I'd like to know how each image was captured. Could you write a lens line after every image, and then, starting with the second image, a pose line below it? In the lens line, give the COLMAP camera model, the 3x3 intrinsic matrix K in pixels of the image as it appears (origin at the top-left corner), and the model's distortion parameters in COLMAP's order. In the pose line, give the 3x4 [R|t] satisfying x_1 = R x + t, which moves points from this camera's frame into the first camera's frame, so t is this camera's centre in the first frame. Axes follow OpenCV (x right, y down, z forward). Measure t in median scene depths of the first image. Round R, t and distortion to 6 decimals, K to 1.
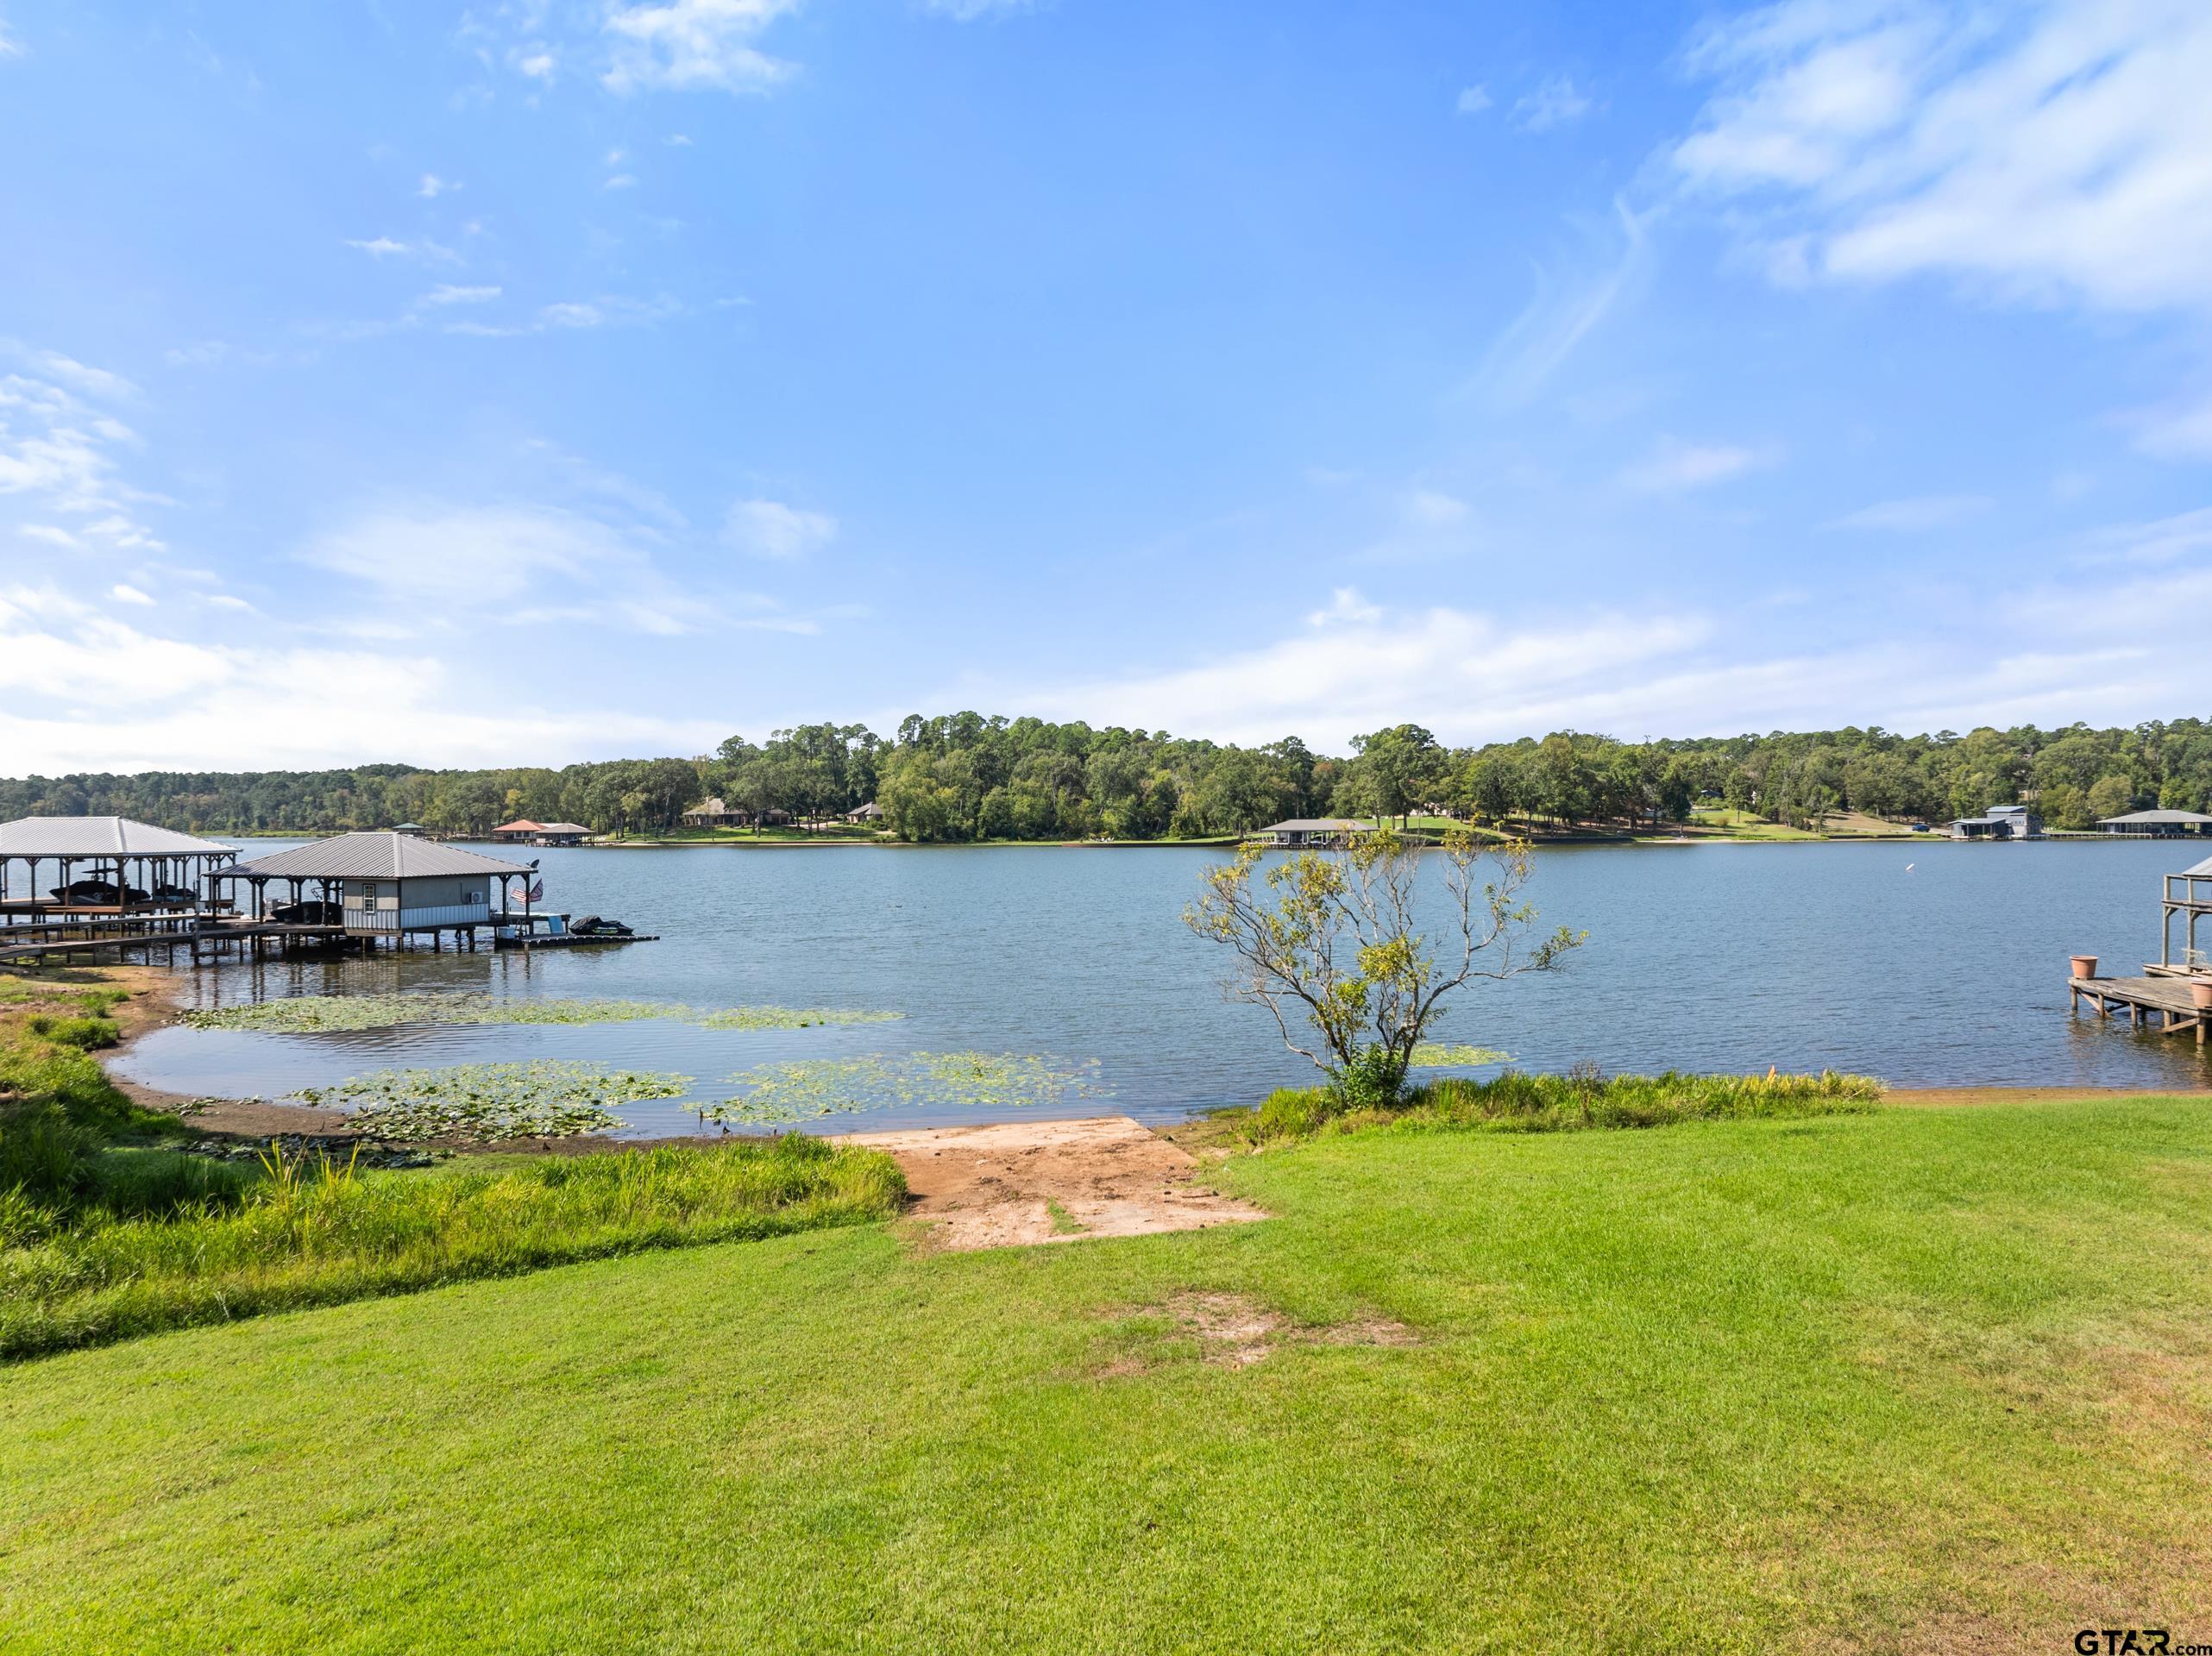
lens RADIAL K [[1582.8, 0, 1106.0], [0, 1582.8, 828.0], [0, 0, 1]] dist [-0.038782, 0.003125]
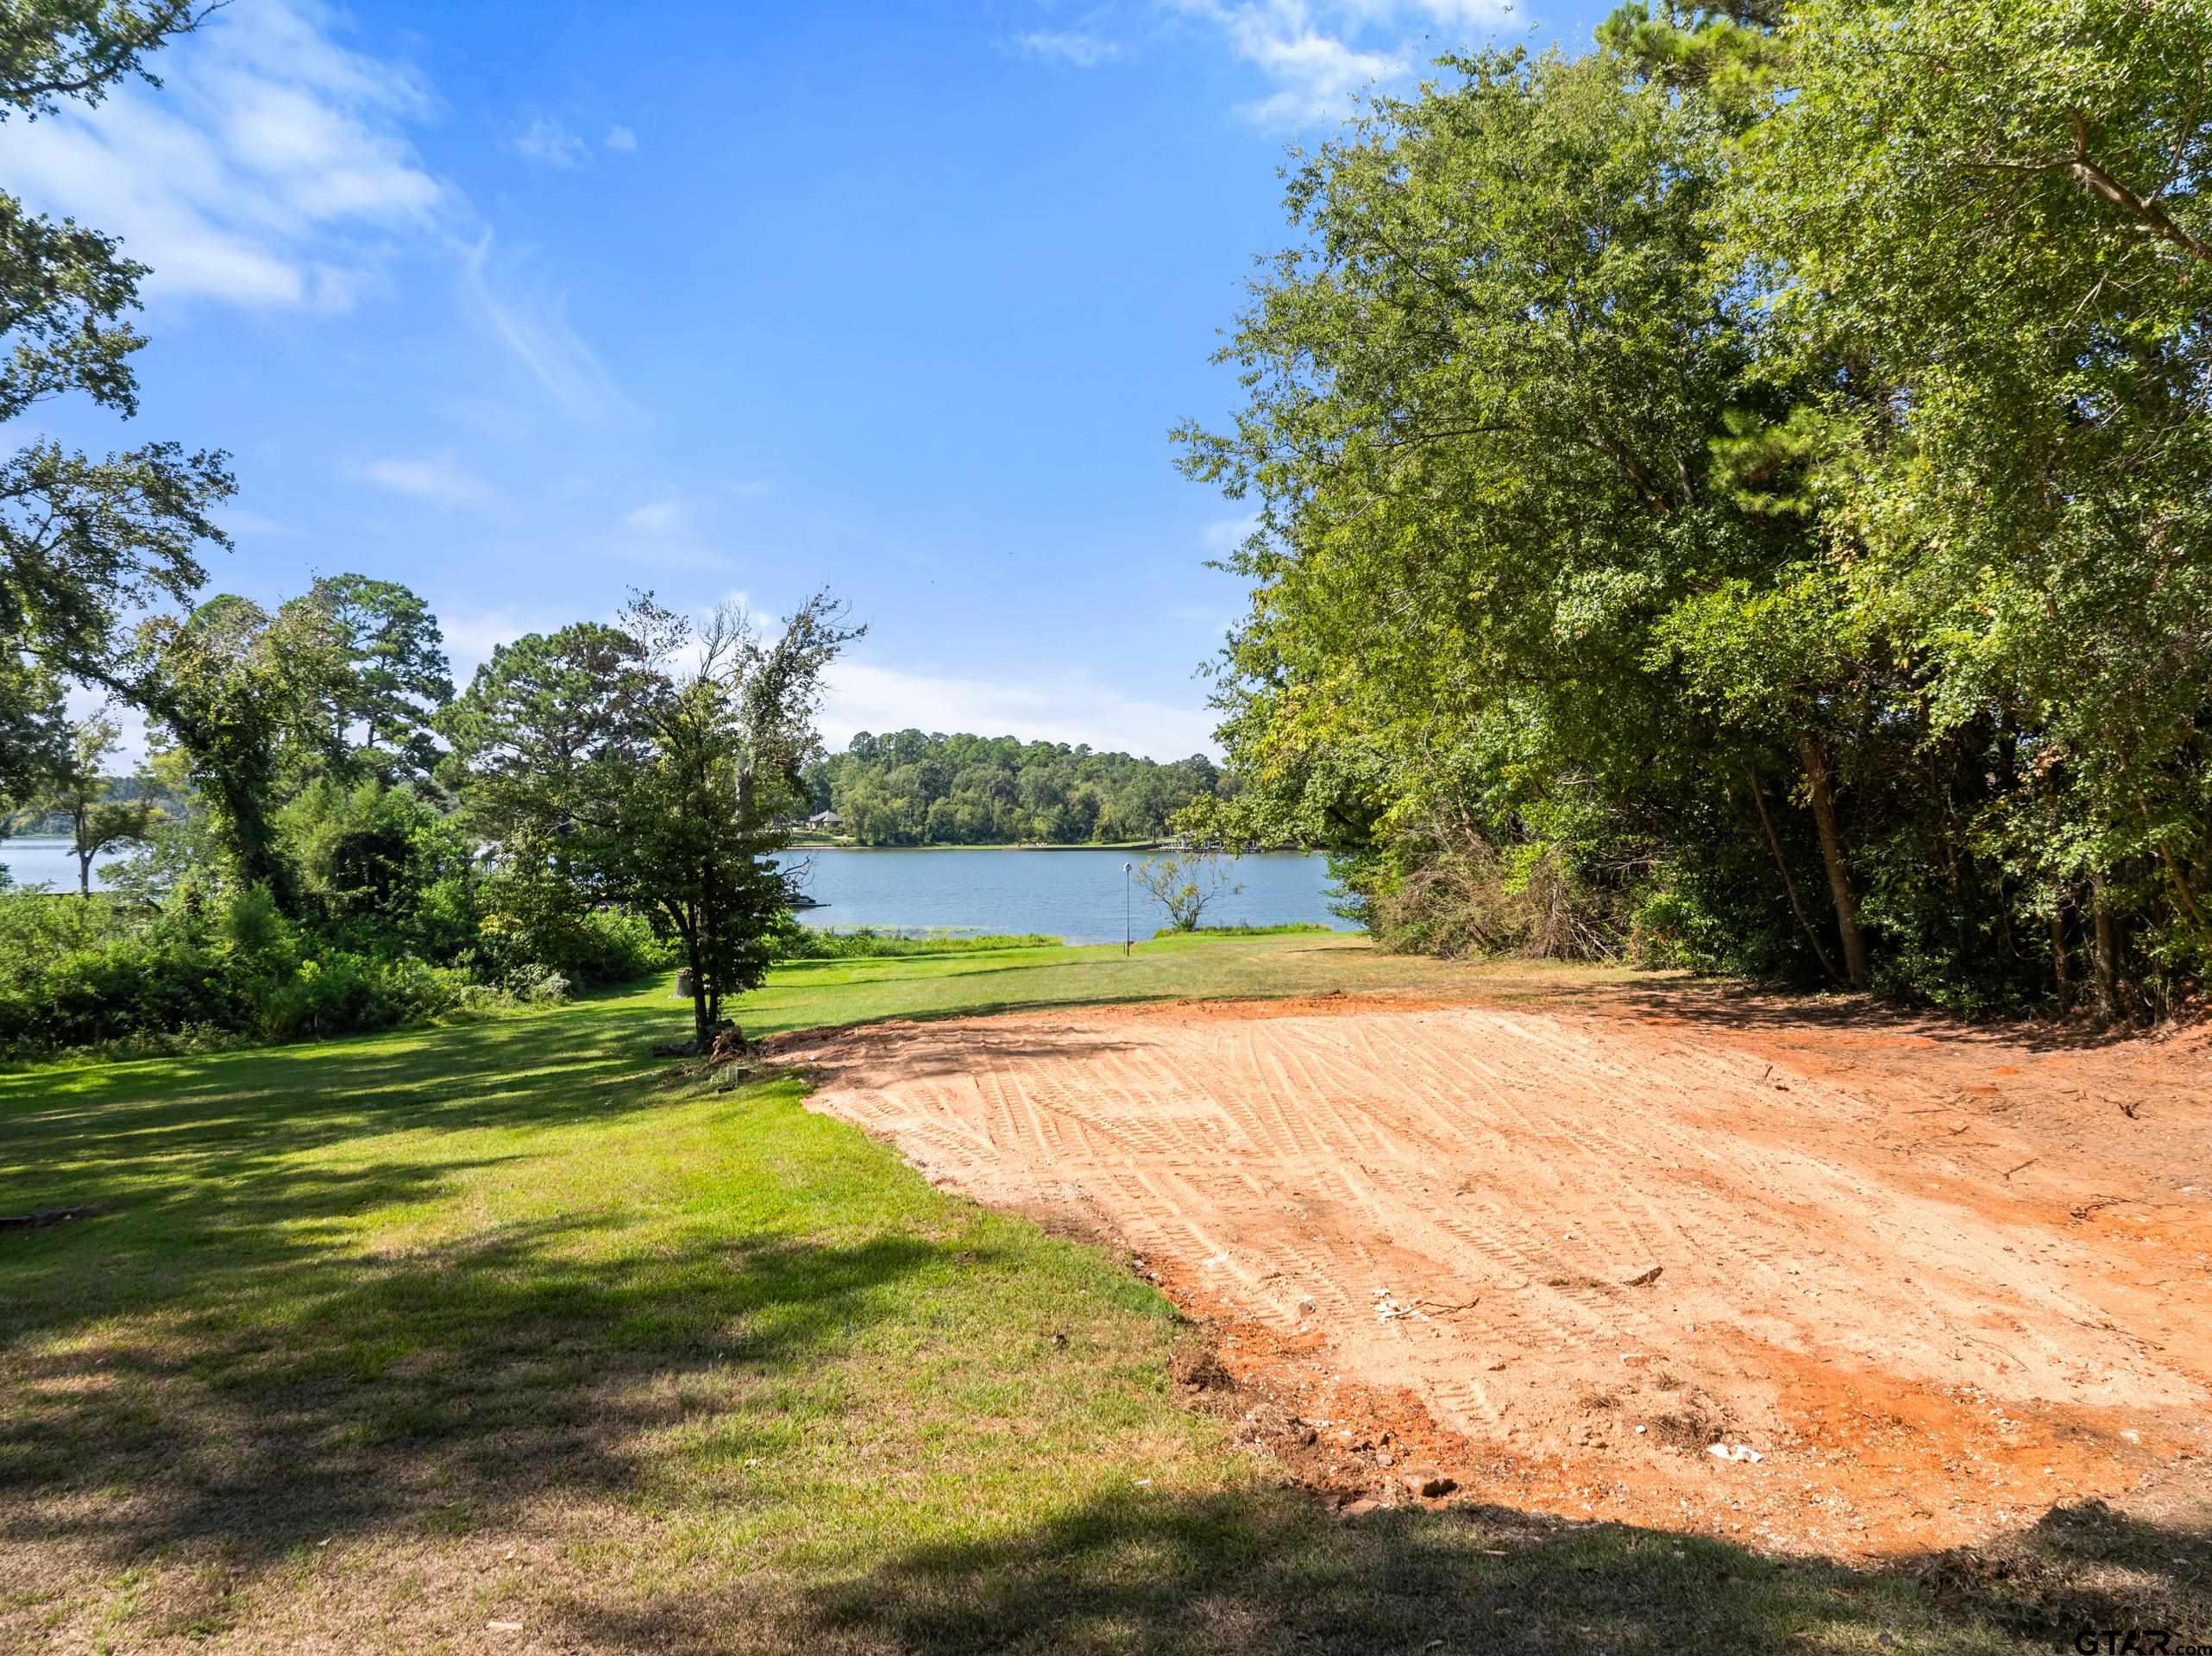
lens RADIAL K [[1582.8, 0, 1106.0], [0, 1582.8, 828.0], [0, 0, 1]] dist [-0.038782, 0.003125]
pose [[0.998567, 0.001280, 0.053498, -0.010924], [-0.001225, 0.999999, -0.001058, -0.002888], [-0.053500, 0.000991, 0.998567, -0.140237]]
